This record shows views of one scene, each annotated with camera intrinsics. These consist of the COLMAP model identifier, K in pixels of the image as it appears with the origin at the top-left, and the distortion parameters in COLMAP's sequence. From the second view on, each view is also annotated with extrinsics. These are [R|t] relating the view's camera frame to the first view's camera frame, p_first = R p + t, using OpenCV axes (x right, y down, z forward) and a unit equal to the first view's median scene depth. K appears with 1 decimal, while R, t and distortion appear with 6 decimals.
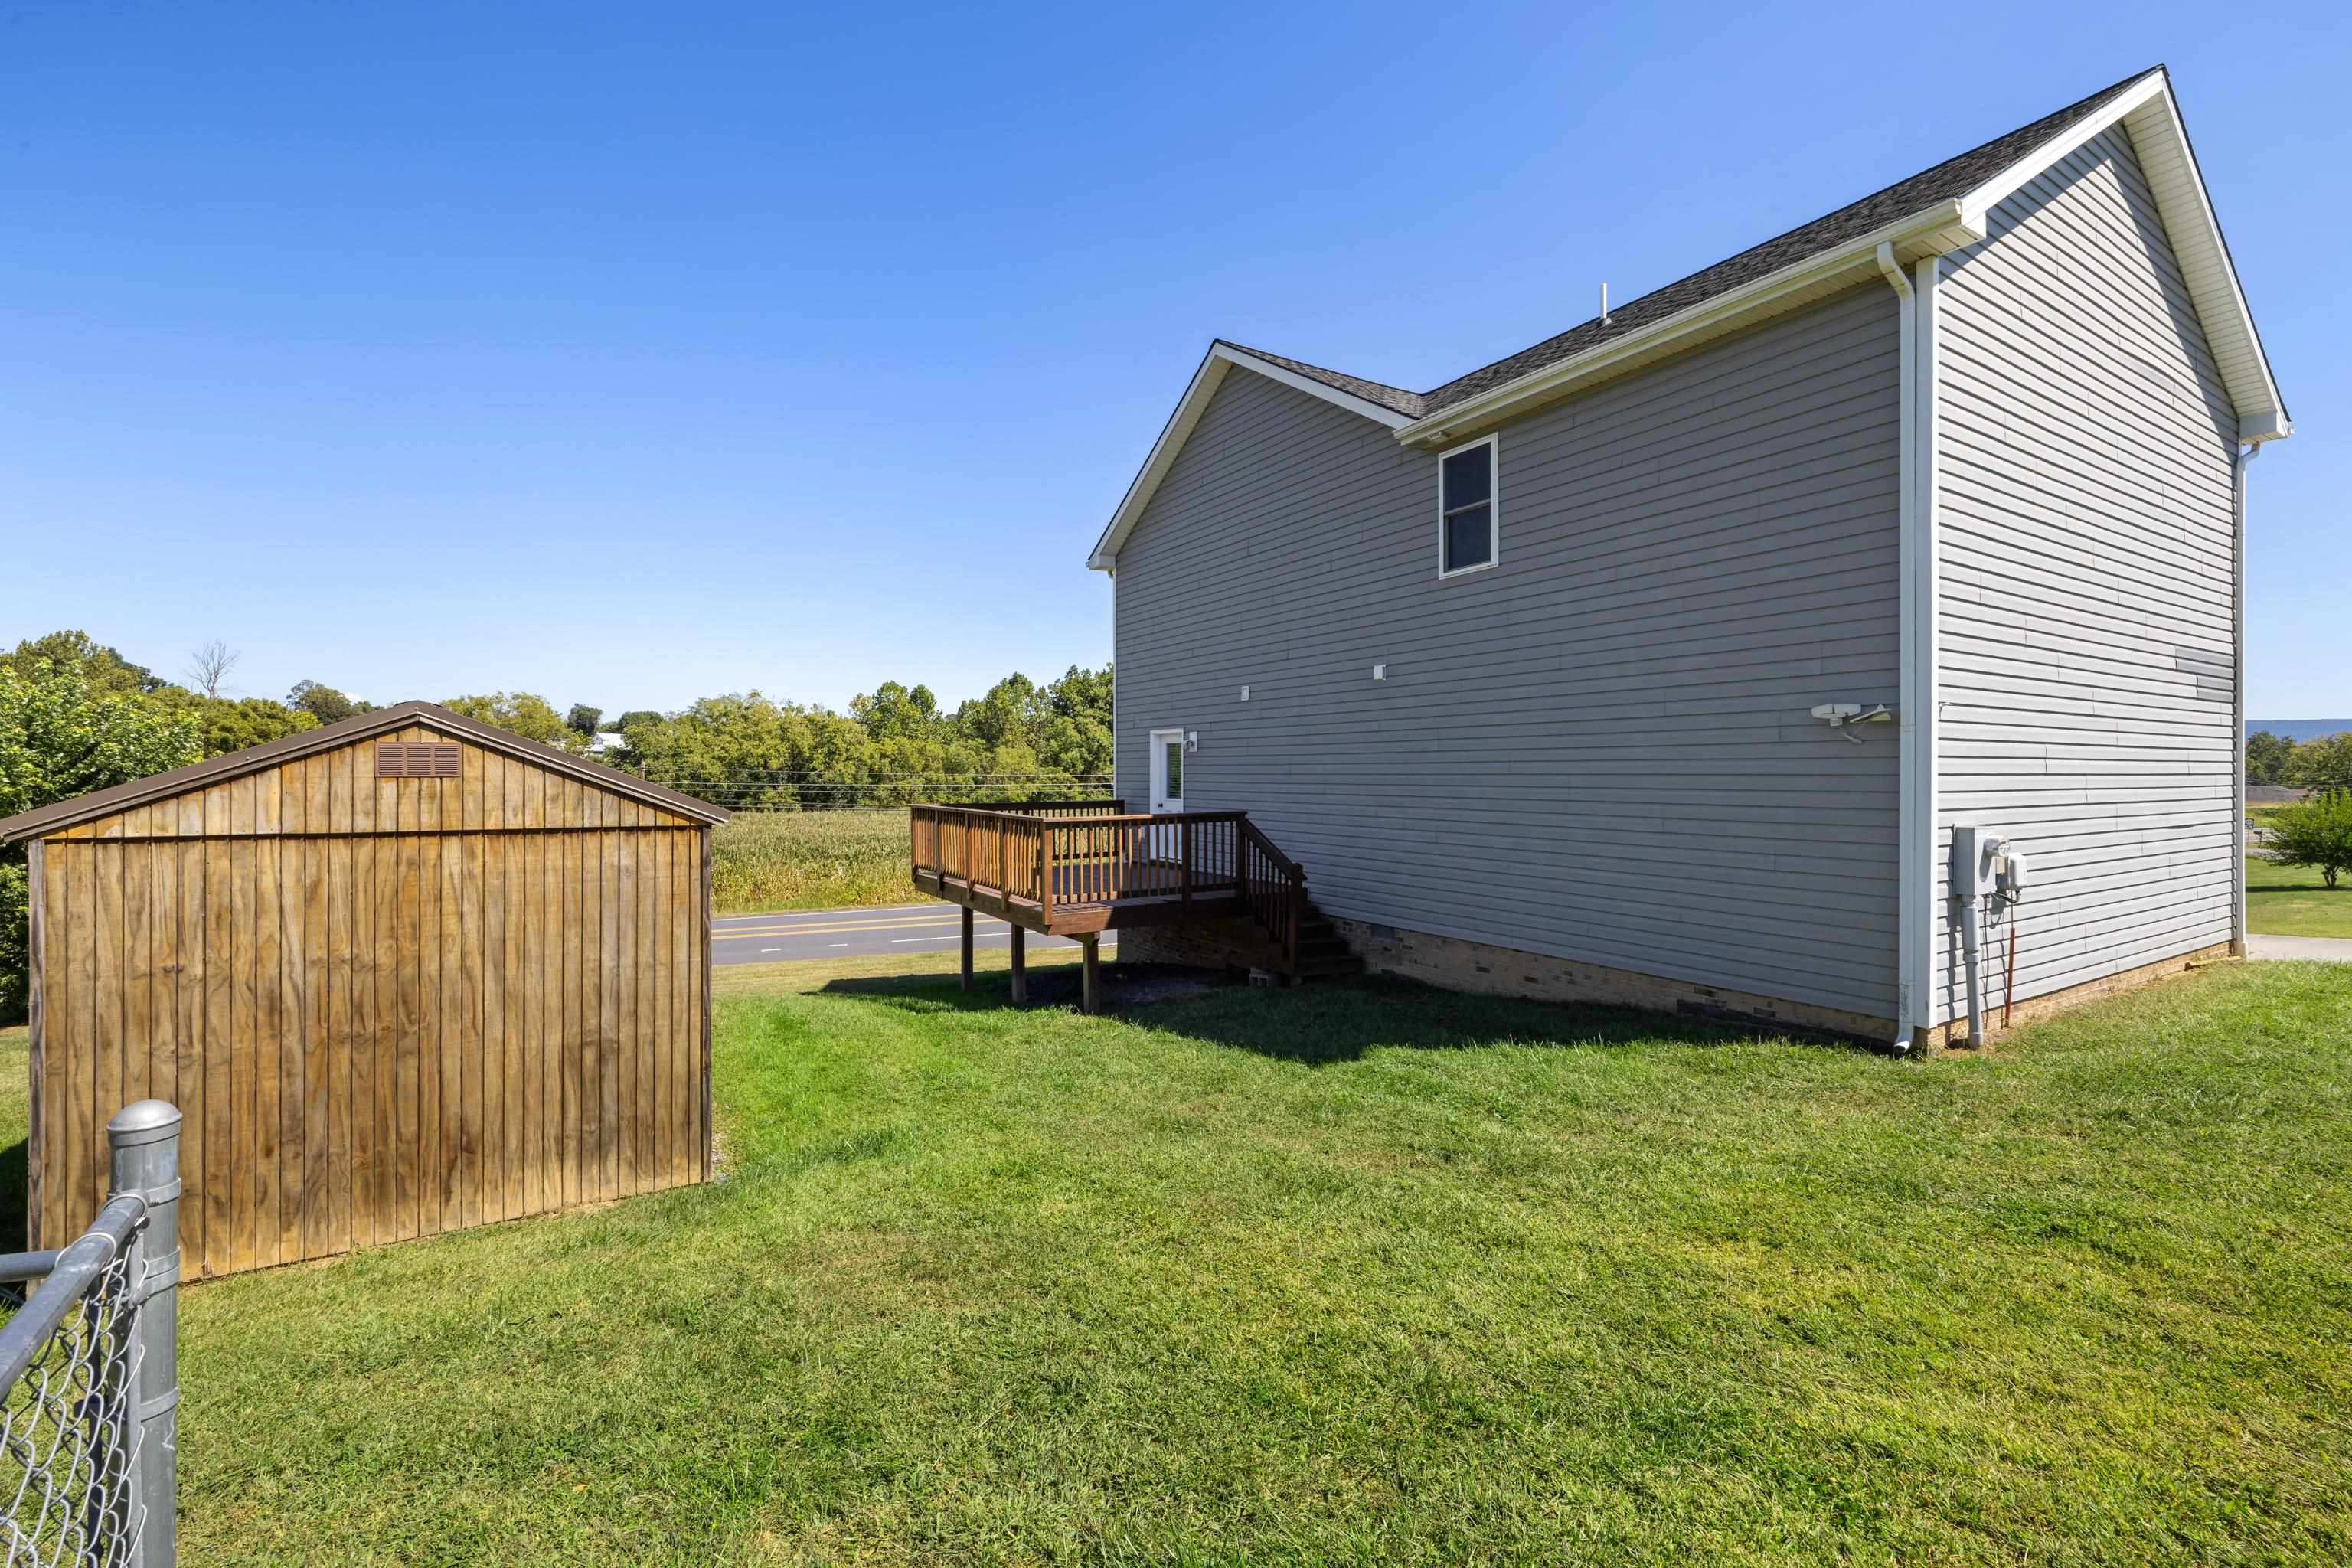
lens RADIAL K [[998.3, 0, 1128.3], [0, 998.3, 774.1], [0, 0, 1]] dist [0.001265, 0.000079]
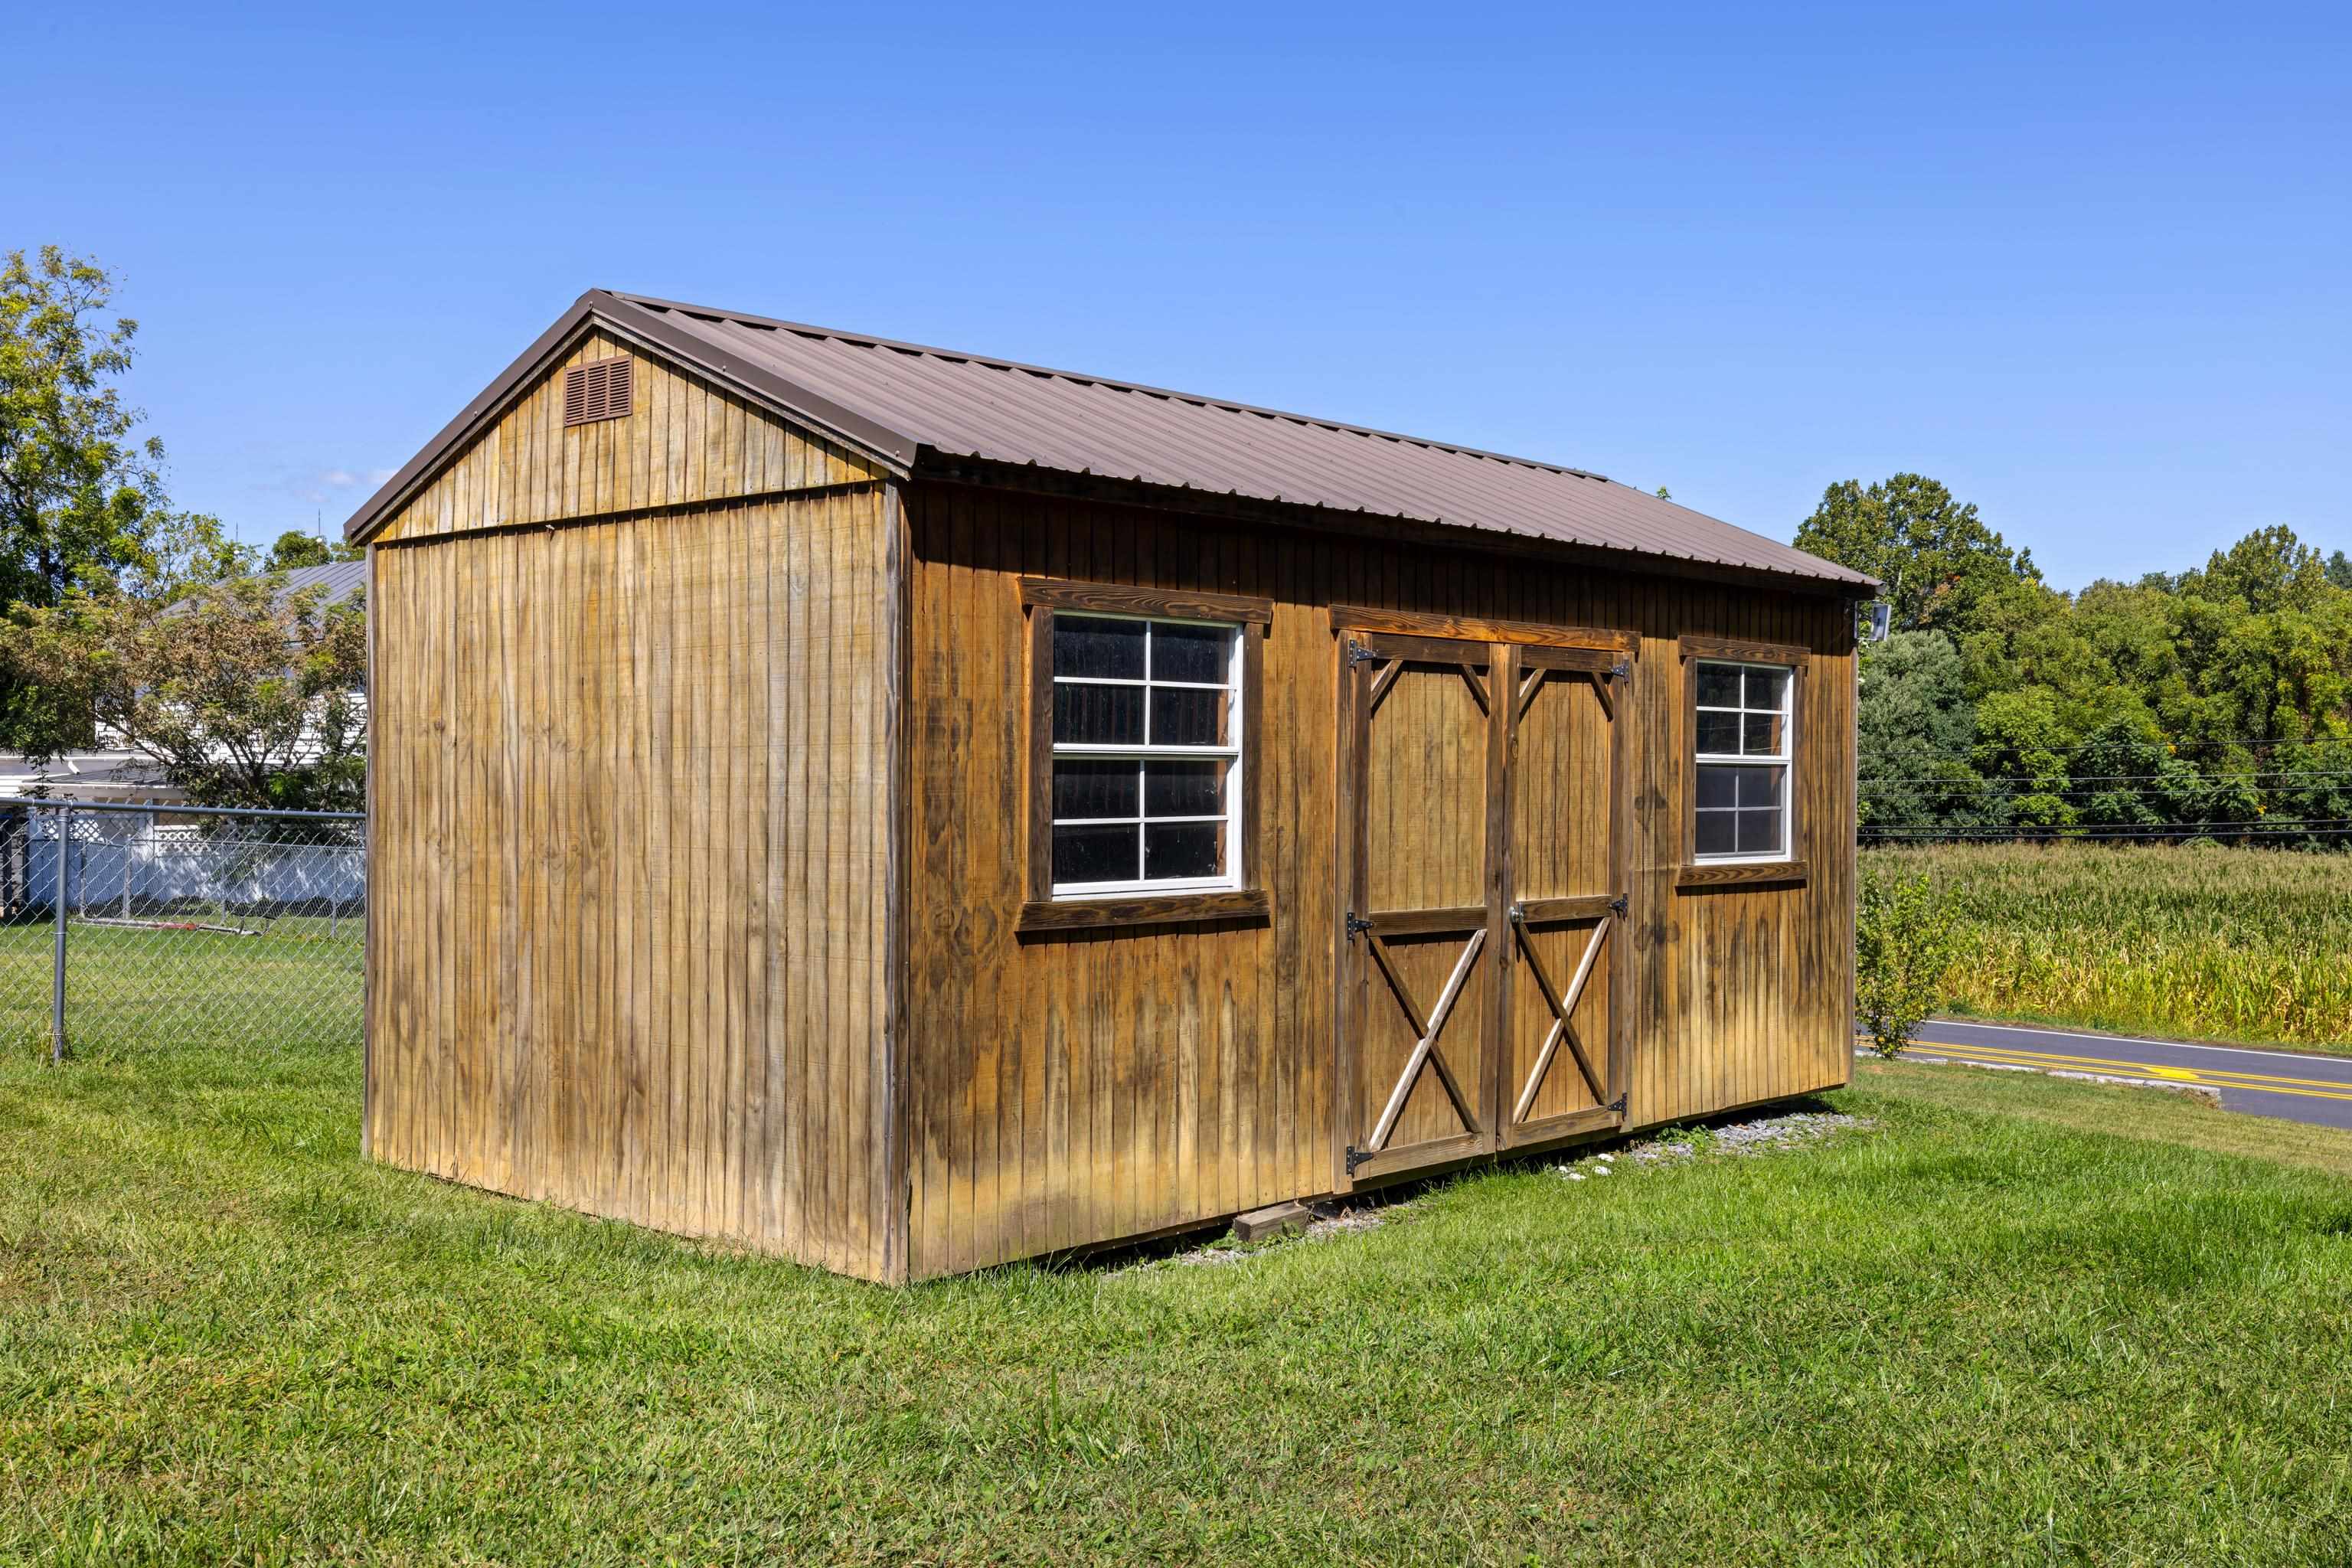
lens RADIAL K [[2270.0, 0, 1280.0], [0, 2270.0, 771.0], [0, 0, 1]] dist [-0.002264, 0.000000]
pose [[0.316372, -0.001083, -0.948635, 0.631957], [-0.005065, 0.999983, -0.002831, 0.198026], [0.948622, 0.005700, 0.316361, 0.916668]]
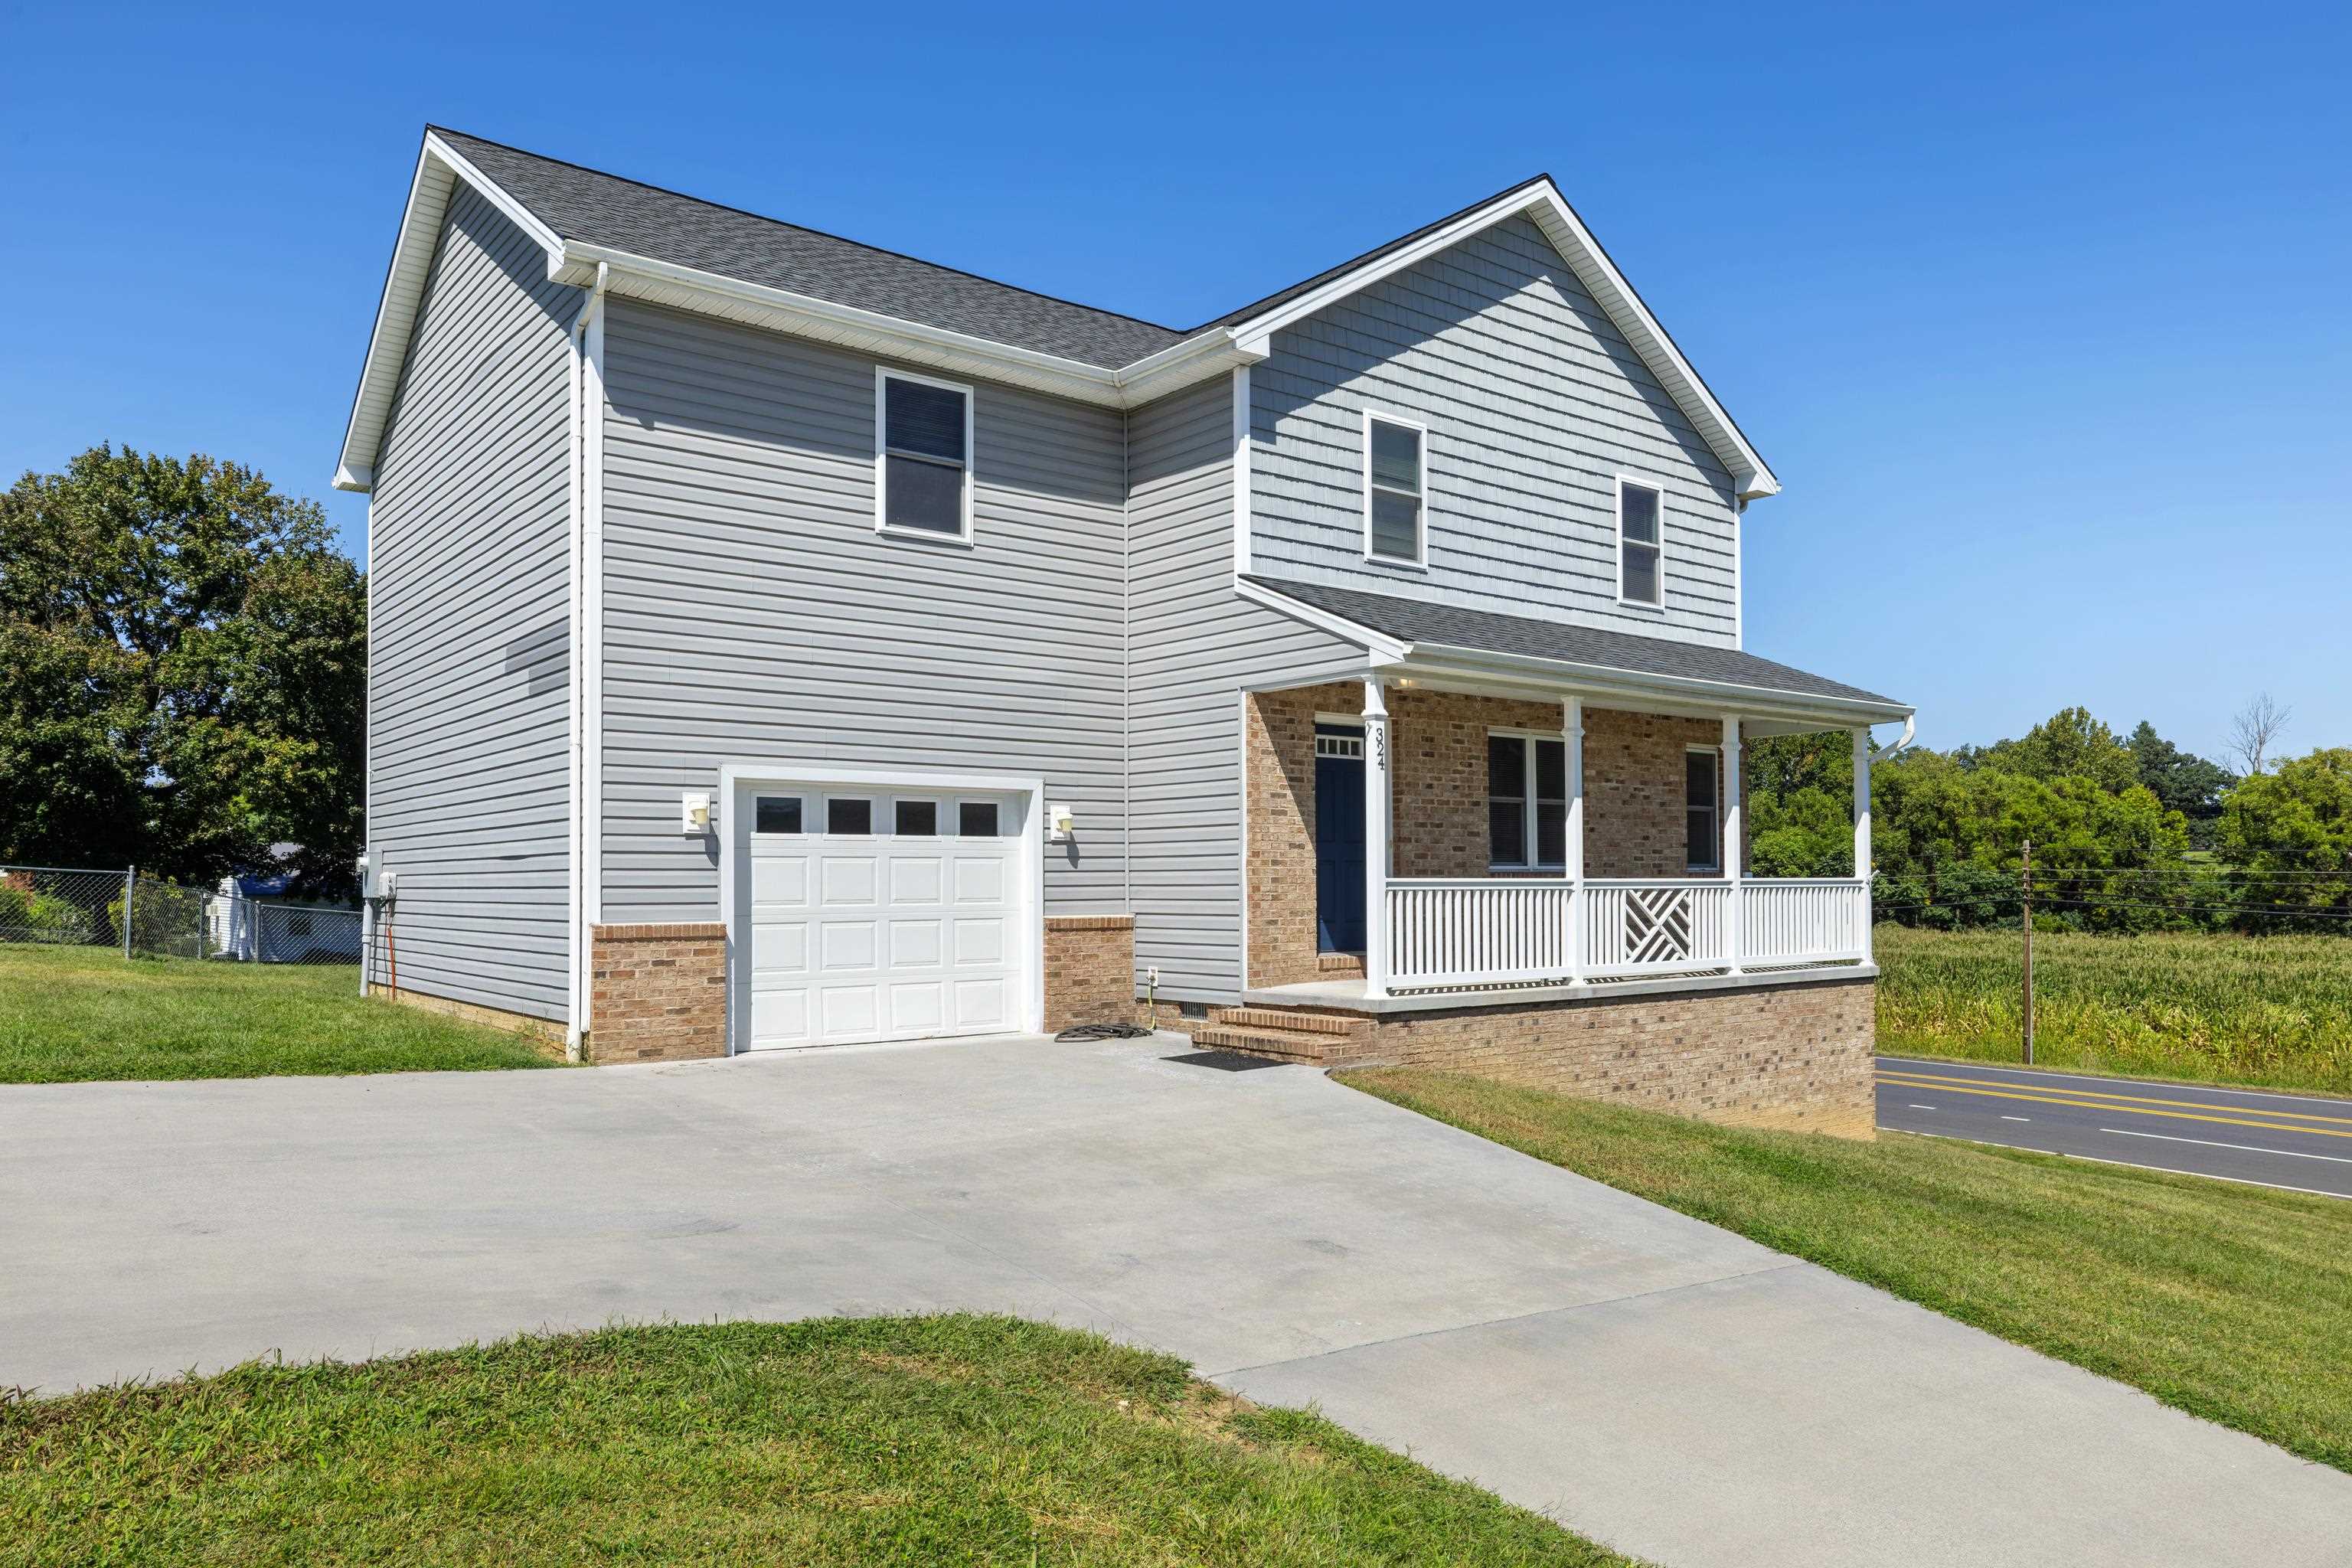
lens RADIAL K [[1558.2, 0, 1229.9], [0, 1558.2, 800.4], [0, 0, 1]] dist [-0.001346, 0.003826]
pose [[0.171353, -0.057329, -0.983540, 3.891196], [0.007723, 0.998353, -0.056847, 0.160564], [0.985179, 0.002145, 0.171513, 2.109852]]
